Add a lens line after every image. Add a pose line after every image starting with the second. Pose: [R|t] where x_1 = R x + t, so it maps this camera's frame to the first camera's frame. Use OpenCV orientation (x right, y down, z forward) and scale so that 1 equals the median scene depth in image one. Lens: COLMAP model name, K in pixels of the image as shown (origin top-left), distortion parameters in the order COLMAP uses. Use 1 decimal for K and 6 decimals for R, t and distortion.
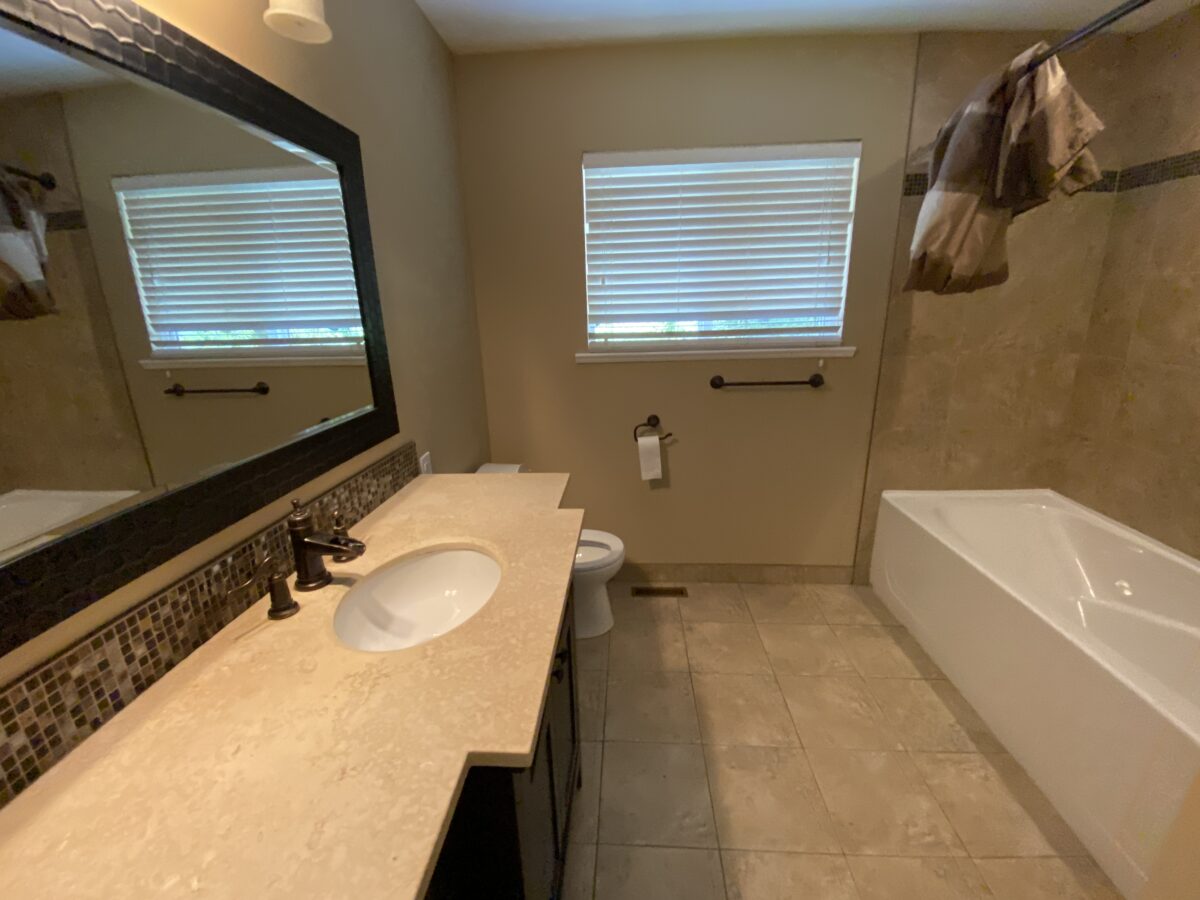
lens RADIAL K [[484.5, 0, 597.5], [0, 484.5, 448.9], [0, 0, 1]] dist [0.025363, -0.025808]
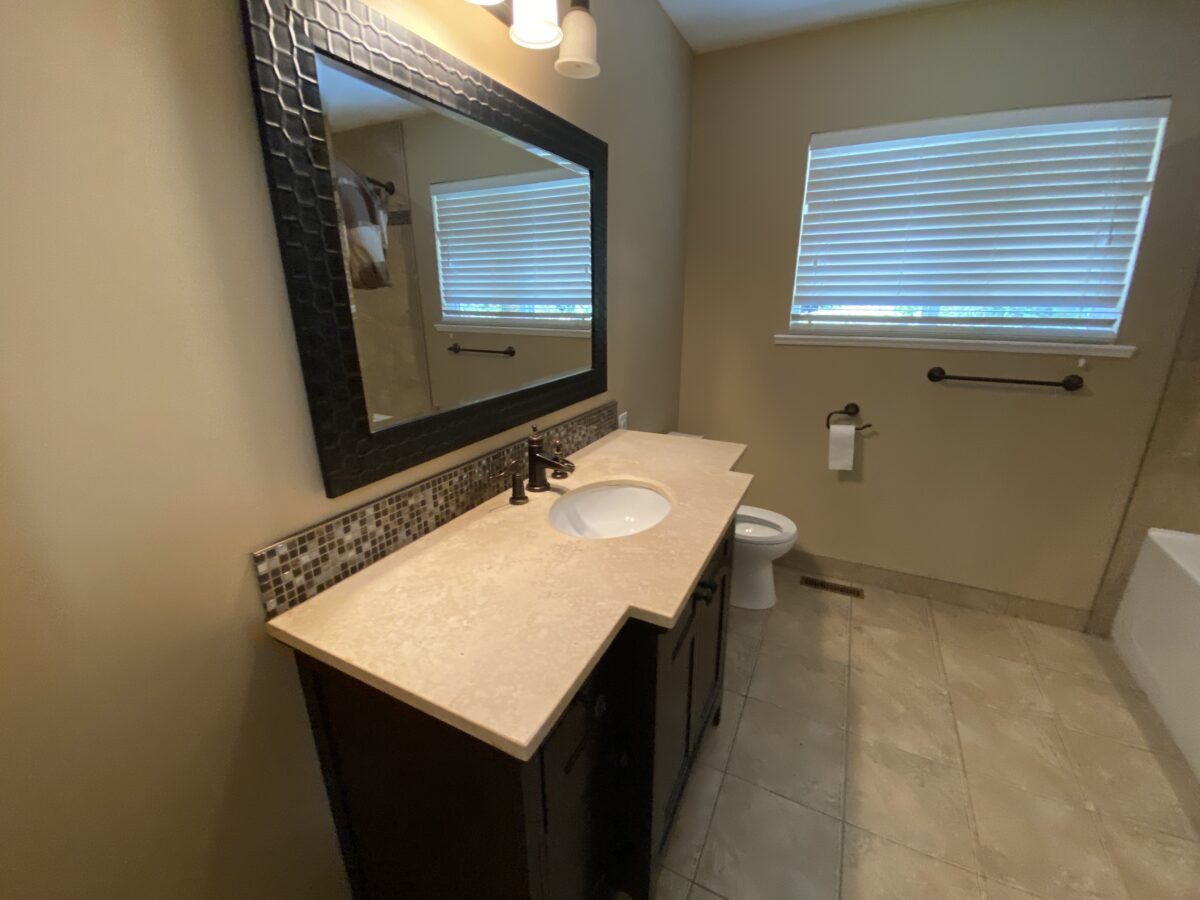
lens RADIAL K [[484.5, 0, 597.5], [0, 484.5, 448.9], [0, 0, 1]] dist [0.025363, -0.025808]
pose [[0.916084, 0.138277, -0.376390, 0.041956], [-0.126093, 0.990382, 0.056951, 0.040026], [0.380645, -0.004712, 0.924709, -0.117891]]
